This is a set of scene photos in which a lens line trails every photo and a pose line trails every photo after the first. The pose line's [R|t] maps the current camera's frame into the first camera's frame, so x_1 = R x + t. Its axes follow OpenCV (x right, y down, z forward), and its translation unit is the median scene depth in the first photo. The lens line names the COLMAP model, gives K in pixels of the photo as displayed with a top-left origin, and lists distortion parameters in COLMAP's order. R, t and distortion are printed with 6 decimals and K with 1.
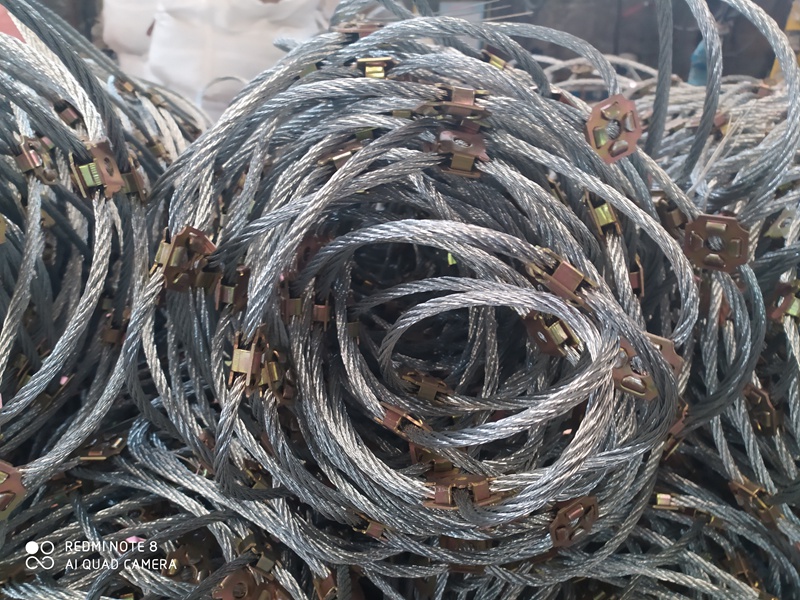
lens RADIAL K [[712.3, 0, 400.0], [0, 712.3, 300.0], [0, 0, 1]] dist [0.004244, -0.001750]
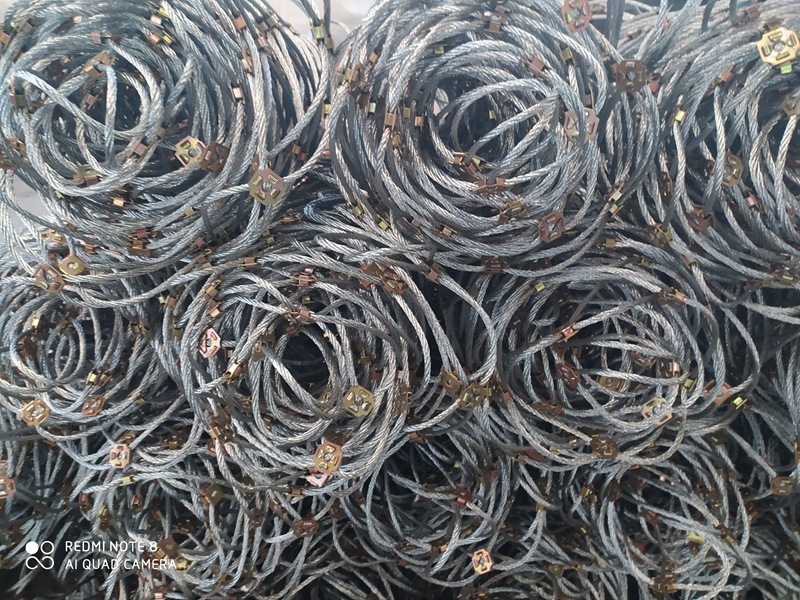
lens RADIAL K [[641.2, 0, 400.0], [0, 641.2, 300.0], [0, 0, 1]] dist [-0.007168, -0.008974]
pose [[0.997139, 0.011957, -0.074638, -0.033326], [-0.005629, 0.996414, 0.084424, 0.388613], [0.075380, -0.083762, 0.993631, -0.808512]]
